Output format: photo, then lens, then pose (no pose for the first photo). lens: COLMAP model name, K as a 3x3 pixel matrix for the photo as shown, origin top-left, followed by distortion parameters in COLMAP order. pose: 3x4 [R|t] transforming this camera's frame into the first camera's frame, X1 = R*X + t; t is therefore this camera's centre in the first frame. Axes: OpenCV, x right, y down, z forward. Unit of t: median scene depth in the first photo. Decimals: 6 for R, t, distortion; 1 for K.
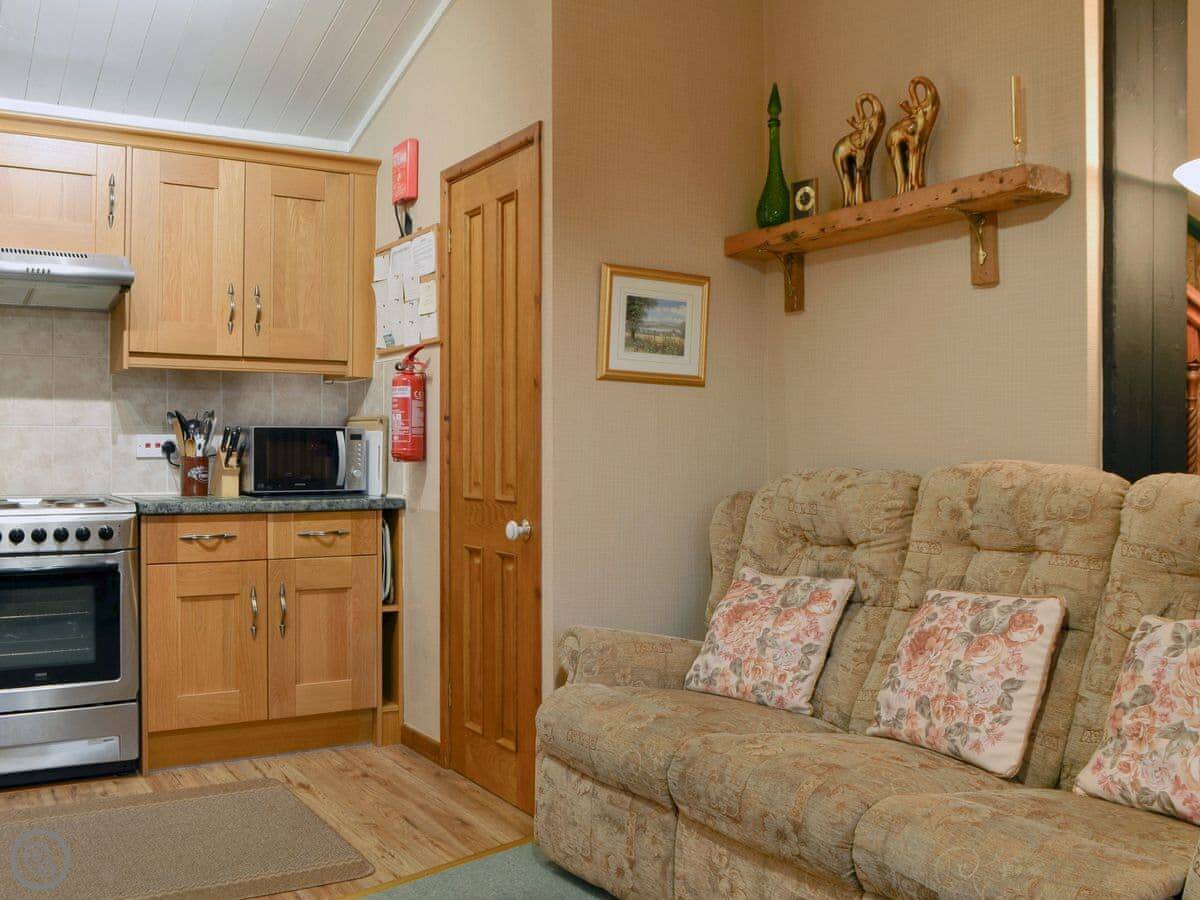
lens RADIAL K [[1166.7, 0, 594.8], [0, 1166.7, 457.5], [0, 0, 1]] dist [-0.072255, -0.001834]
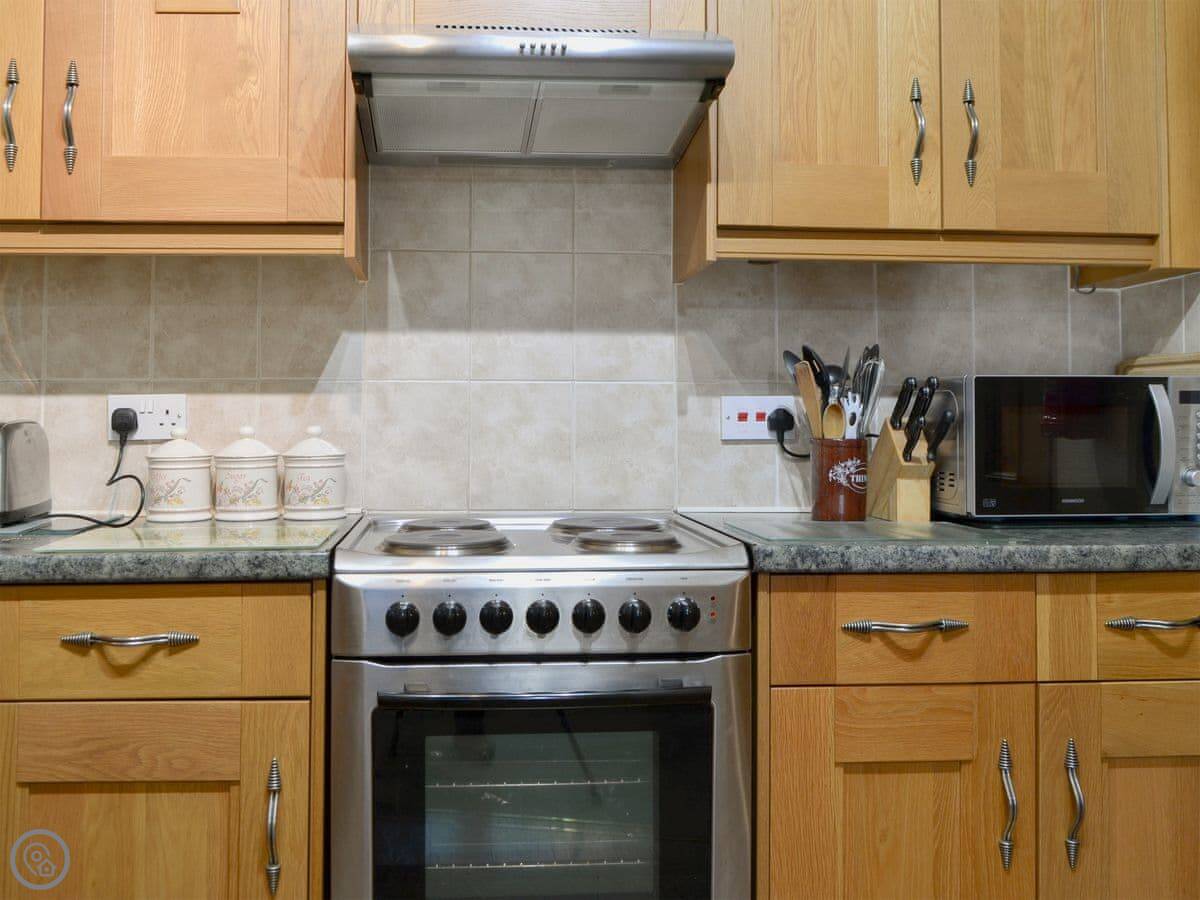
lens RADIAL K [[1145.8, 0, 539.3], [0, 1145.8, 383.7], [0, 0, 1]] dist [0.001530, 0.006510]
pose [[0.889835, -0.016528, -0.455983, -0.247179], [-0.002433, 0.999158, -0.040963, -0.004279], [0.456276, 0.037560, 0.889045, 0.527267]]
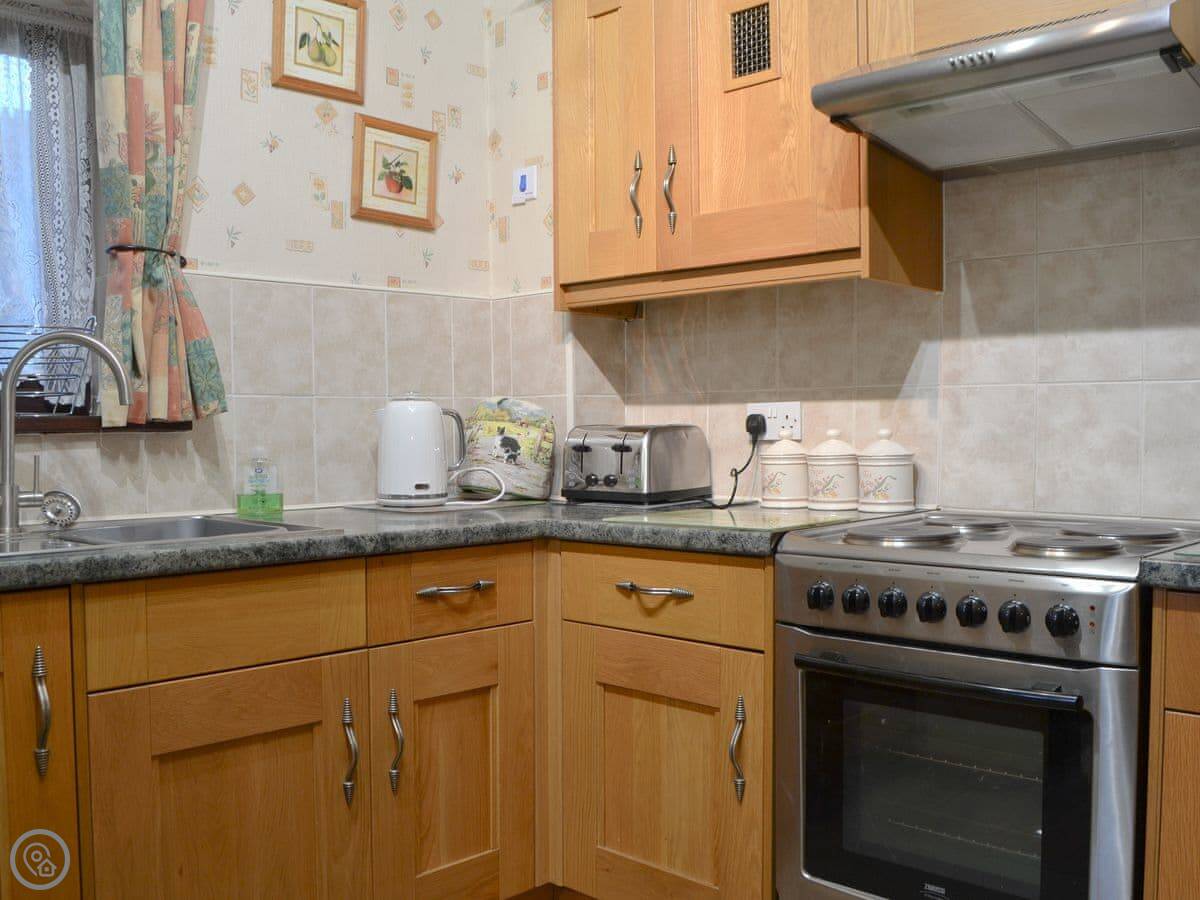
lens RADIAL K [[1166.7, 0, 594.8], [0, 1166.7, 457.5], [0, 0, 1]] dist [-0.072255, -0.001834]
pose [[0.267170, 0.025639, -0.963308, -0.048249], [-0.001063, 0.999653, 0.026311, -0.006927], [0.963649, -0.006006, 0.267104, 0.647969]]
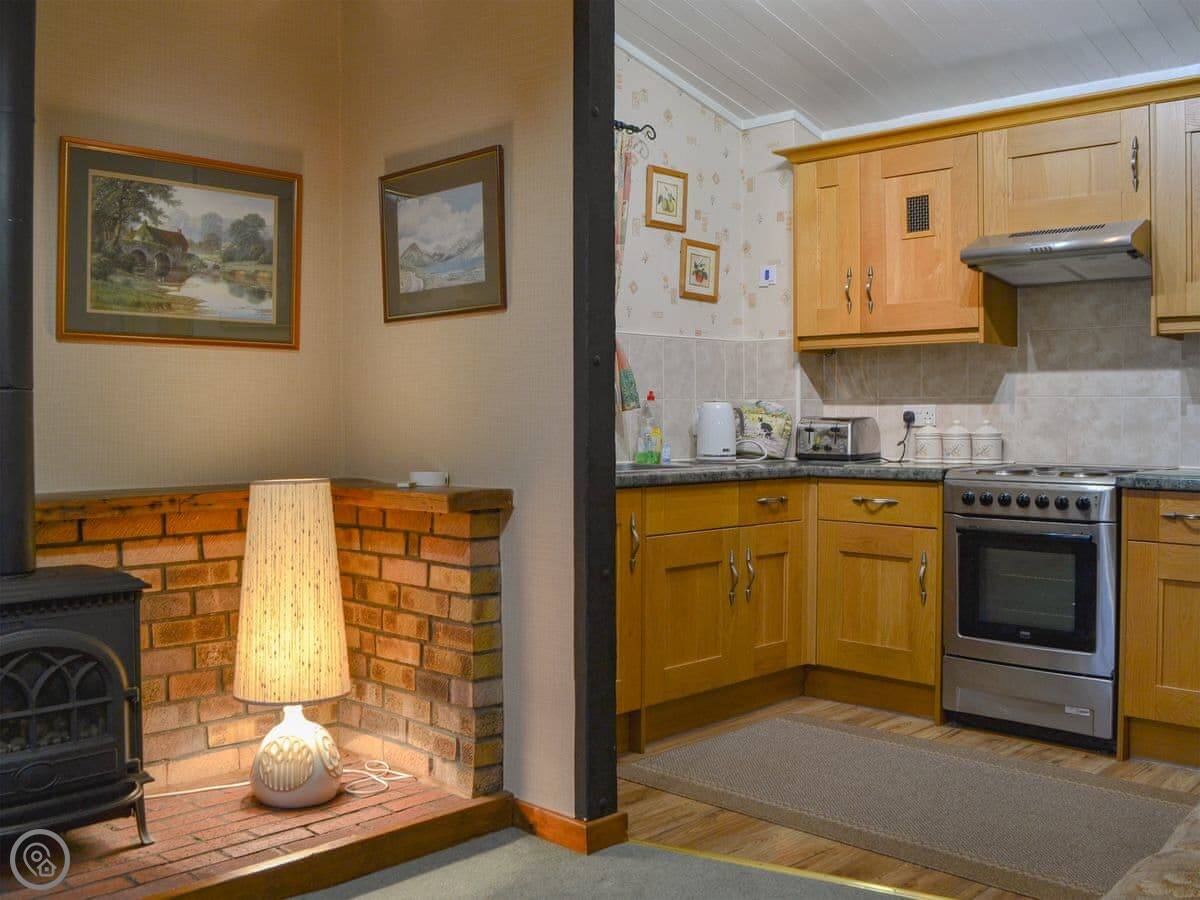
lens RADIAL K [[1165.2, 0, 601.1], [0, 1165.2, 416.9], [0, 0, 1]] dist [-0.081486, 0.021735]
pose [[0.263952, 0.001750, -0.964534, 0.386538], [-0.009947, 0.999950, -0.000907, -0.004361], [0.964484, 0.009834, 0.263957, 0.303088]]
